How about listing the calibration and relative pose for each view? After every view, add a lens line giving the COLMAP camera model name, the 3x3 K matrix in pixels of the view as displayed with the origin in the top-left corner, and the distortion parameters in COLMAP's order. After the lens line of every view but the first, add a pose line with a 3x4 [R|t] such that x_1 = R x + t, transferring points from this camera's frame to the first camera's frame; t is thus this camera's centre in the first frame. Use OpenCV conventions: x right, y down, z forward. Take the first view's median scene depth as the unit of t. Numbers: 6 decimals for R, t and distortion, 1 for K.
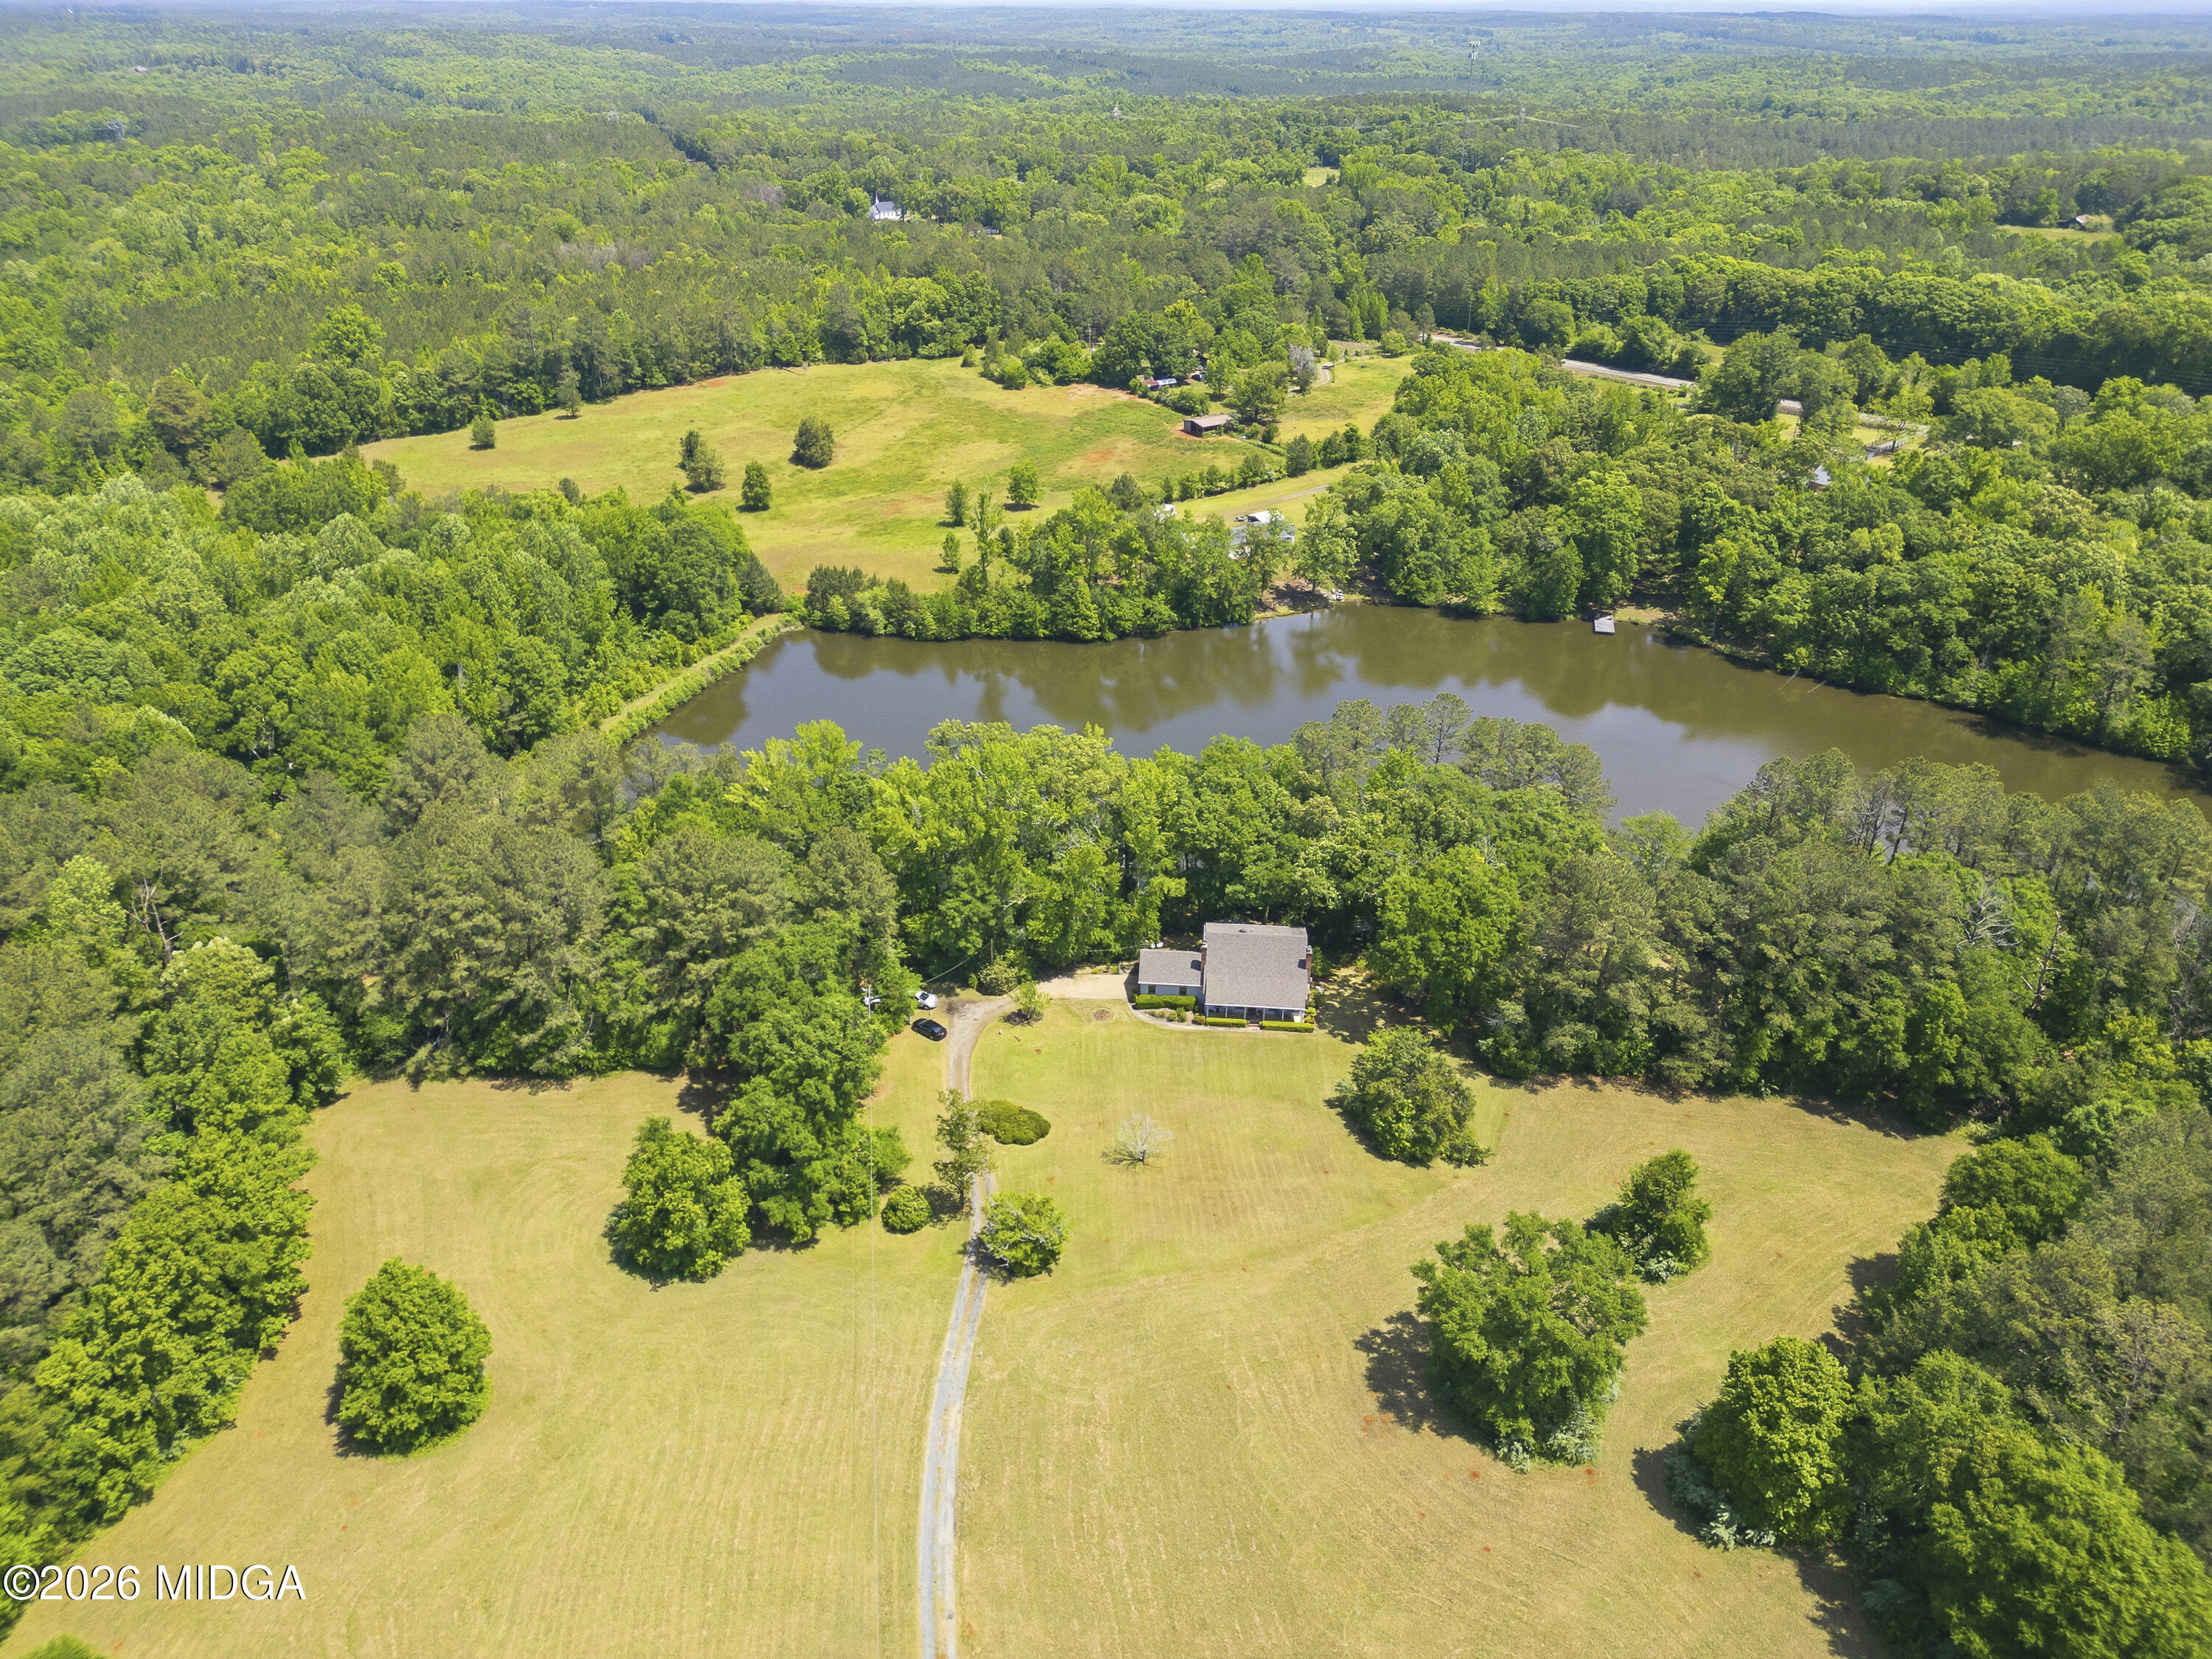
lens RADIAL K [[1578.4, 0, 1100.2], [0, 1578.4, 829.3], [0, 0, 1]] dist [0.074274, -0.059764]
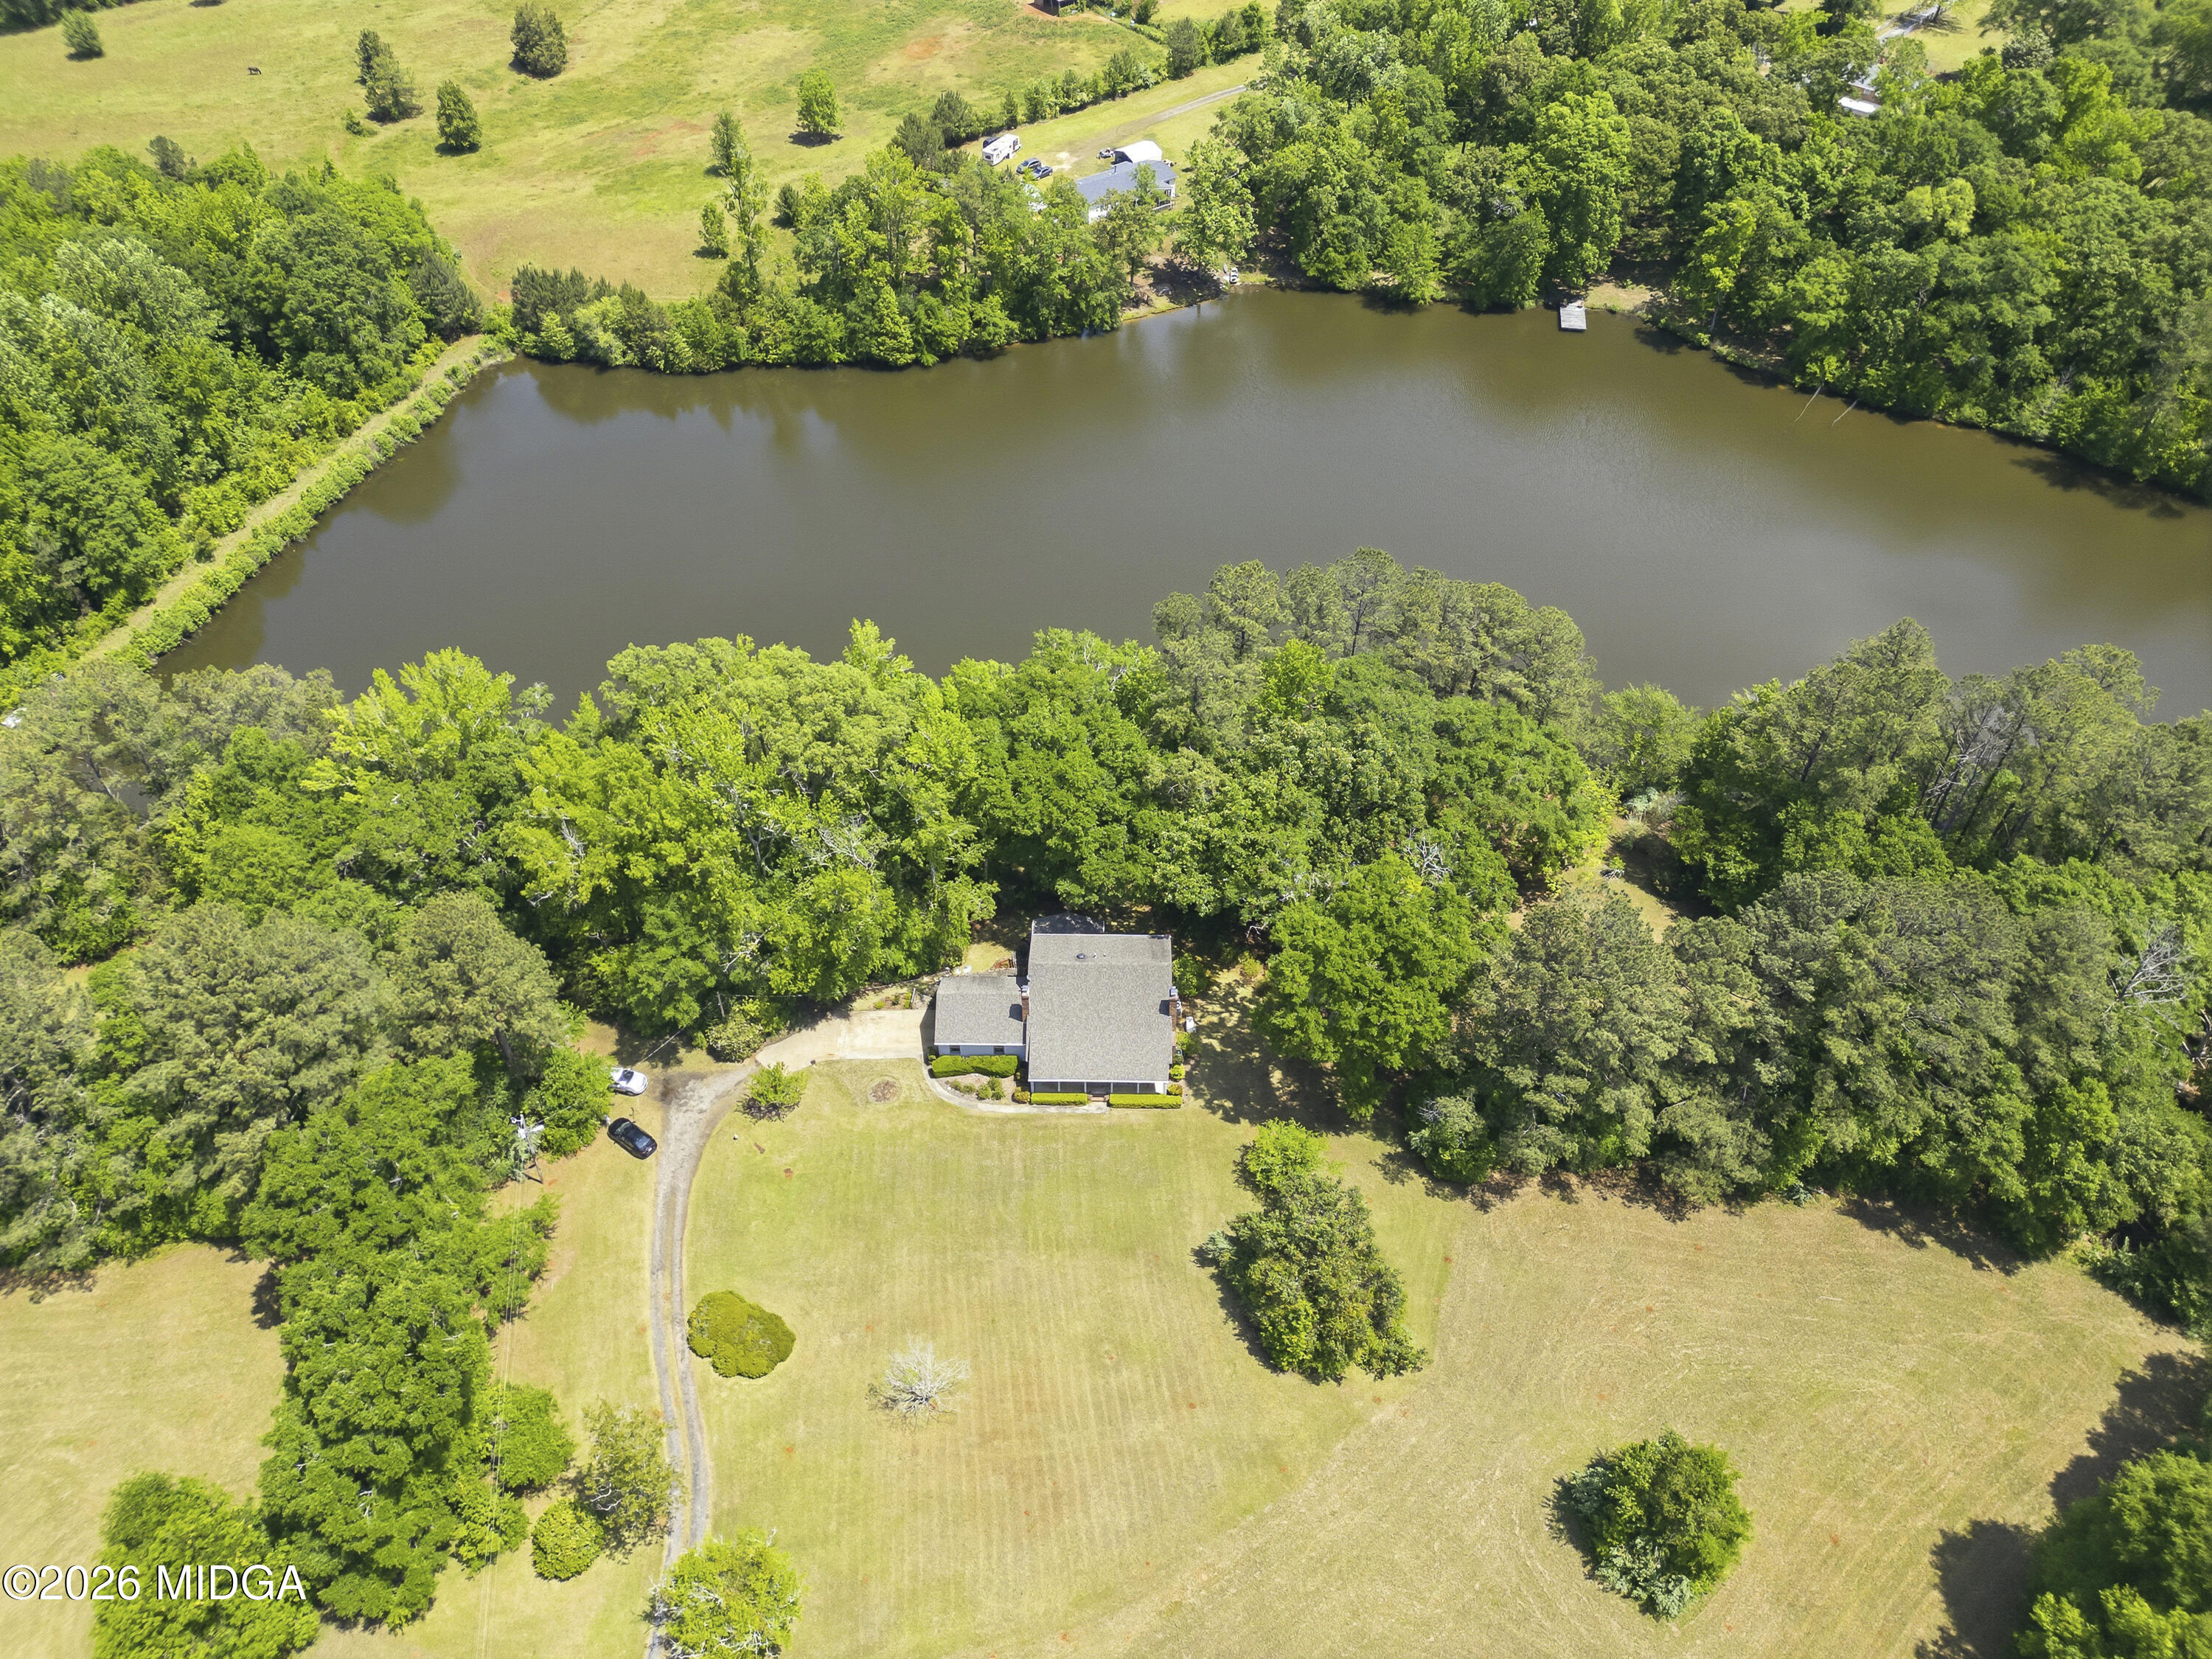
lens RADIAL K [[1566.5, 0, 1106.0], [0, 1566.5, 829.5], [0, 0, 1]] dist [0.078123, -0.076212]
pose [[0.997704, -0.050651, 0.044959, 0.044861], [0.036219, 0.959966, 0.277764, -0.112738], [-0.057228, -0.275498, 0.959597, 0.212346]]
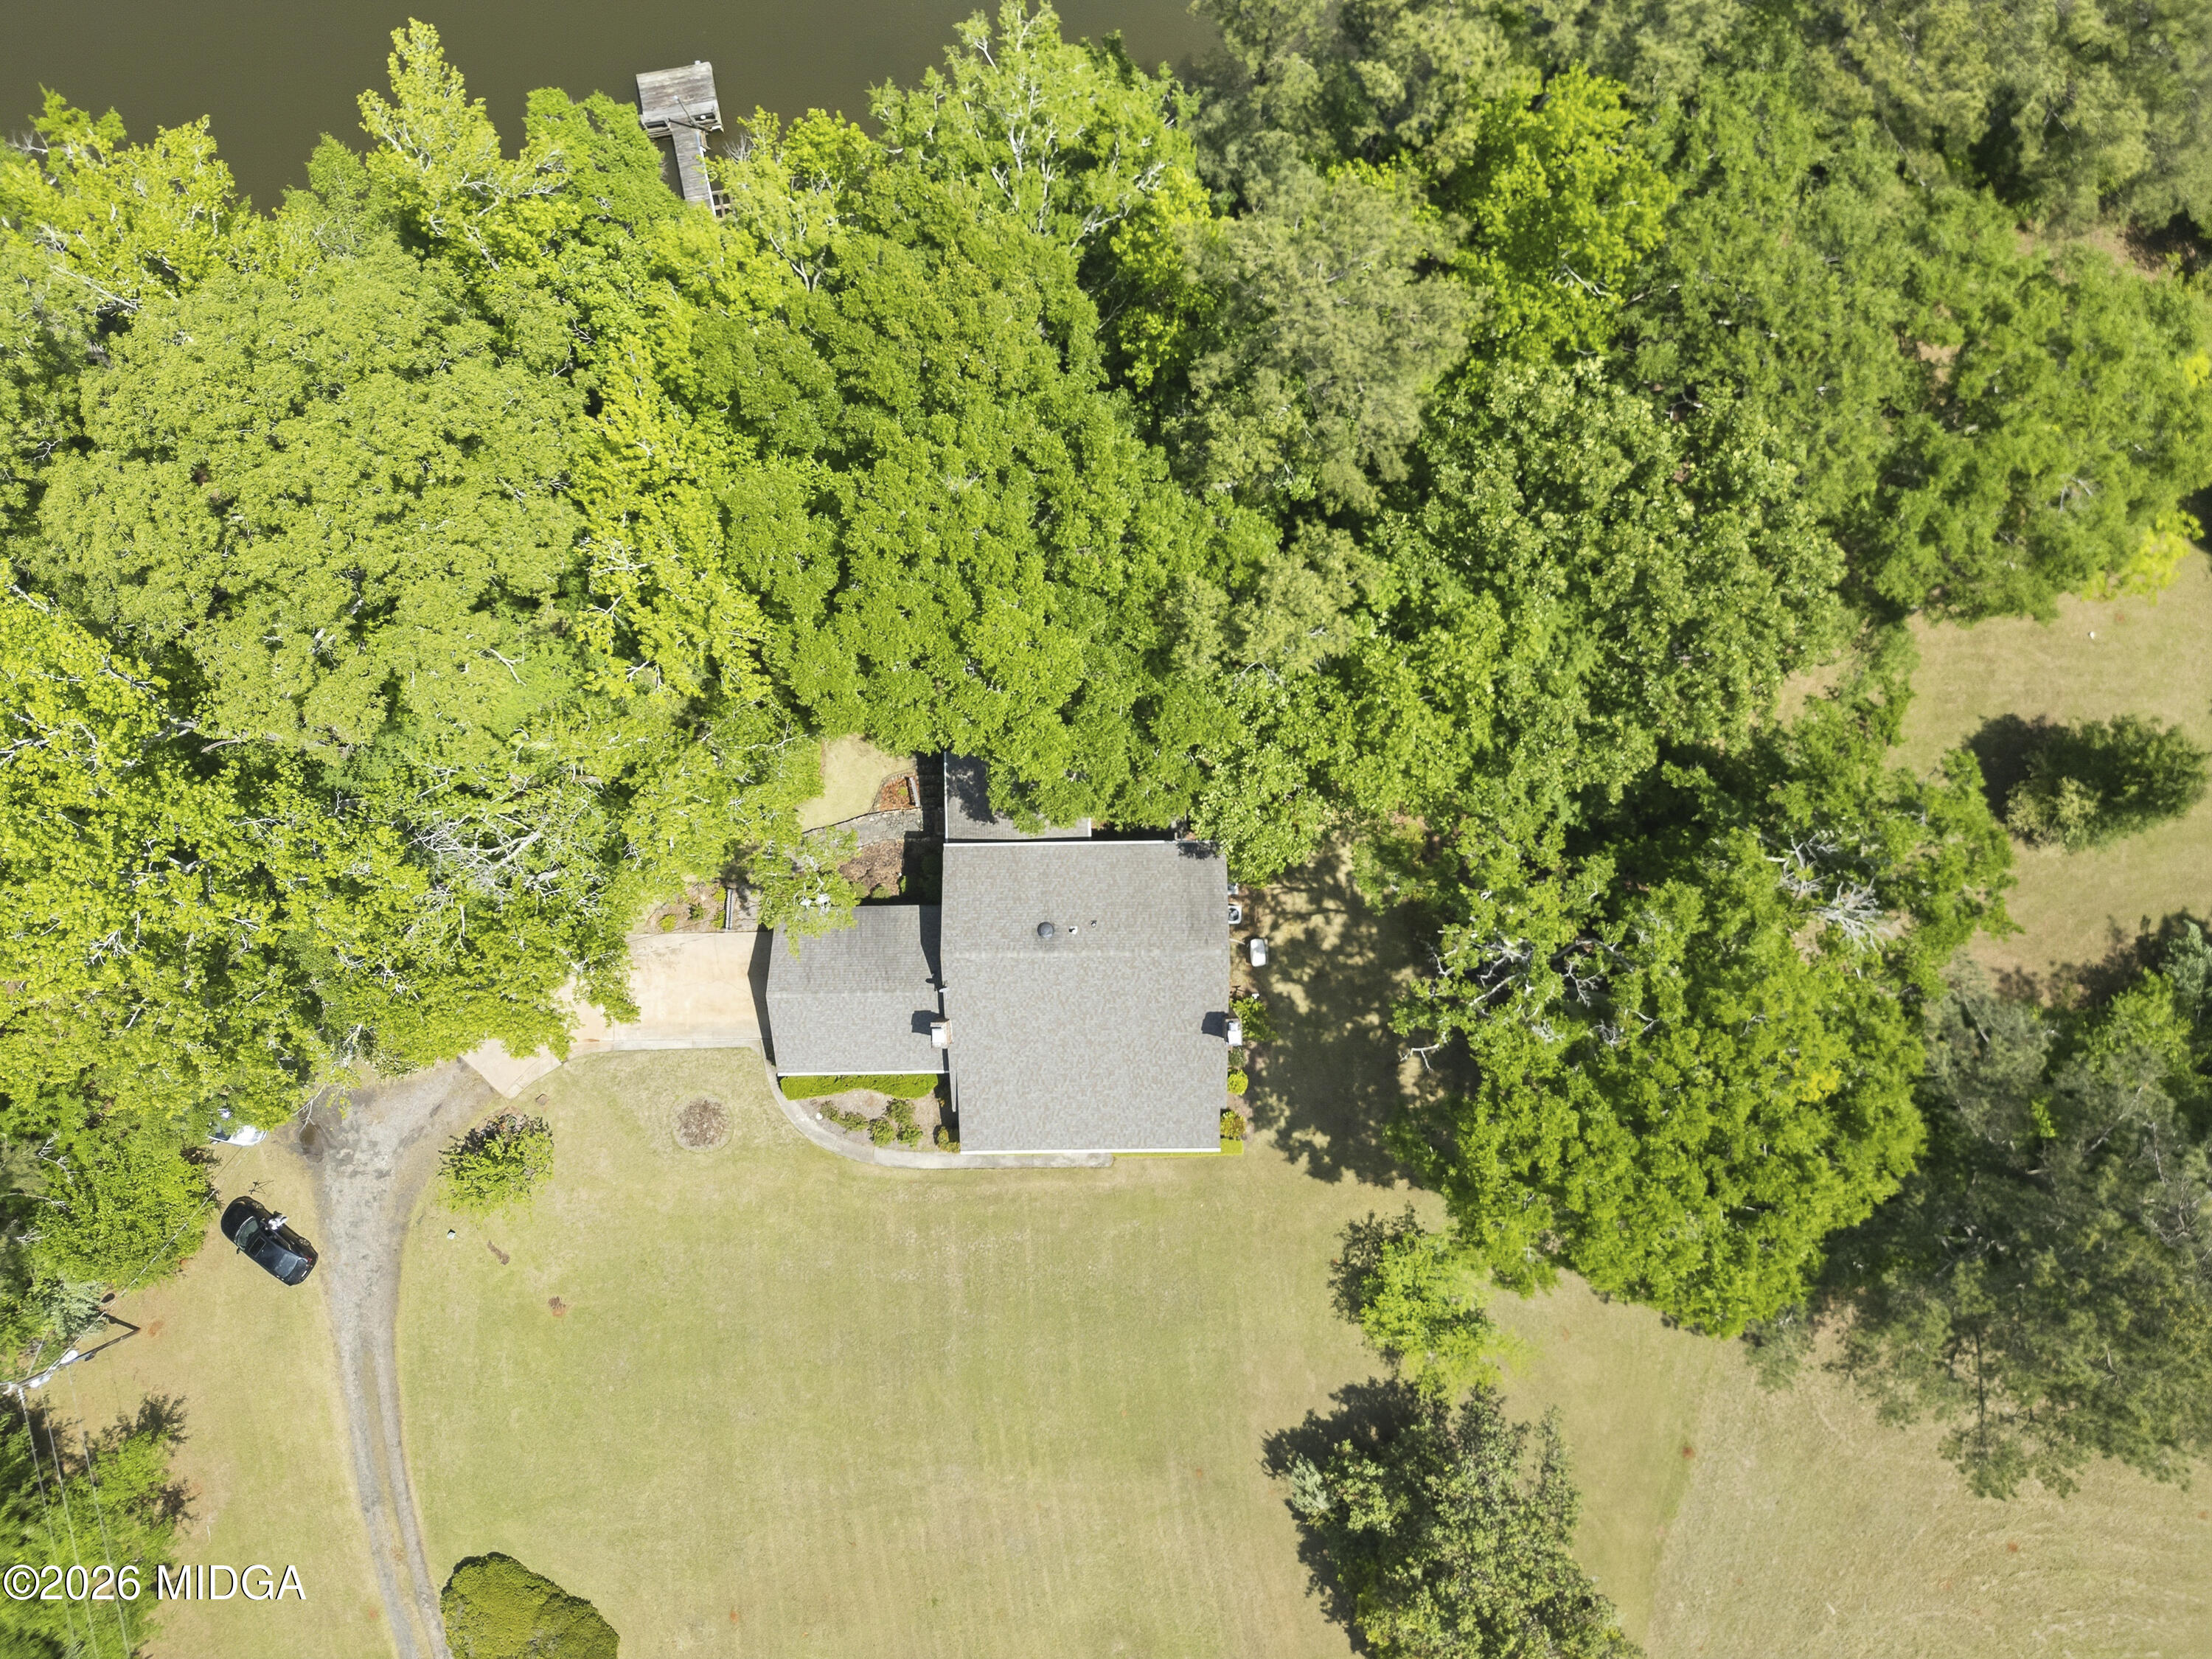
lens RADIAL K [[1543.1, 0, 1106.0], [0, 1543.1, 829.5], [0, 0, 1]] dist [0.069767, -0.056731]
pose [[0.994498, -0.104192, -0.010890, 0.068035], [0.060717, 0.488563, 0.870414, -0.149989], [-0.085370, -0.866285, 0.492201, 0.522421]]
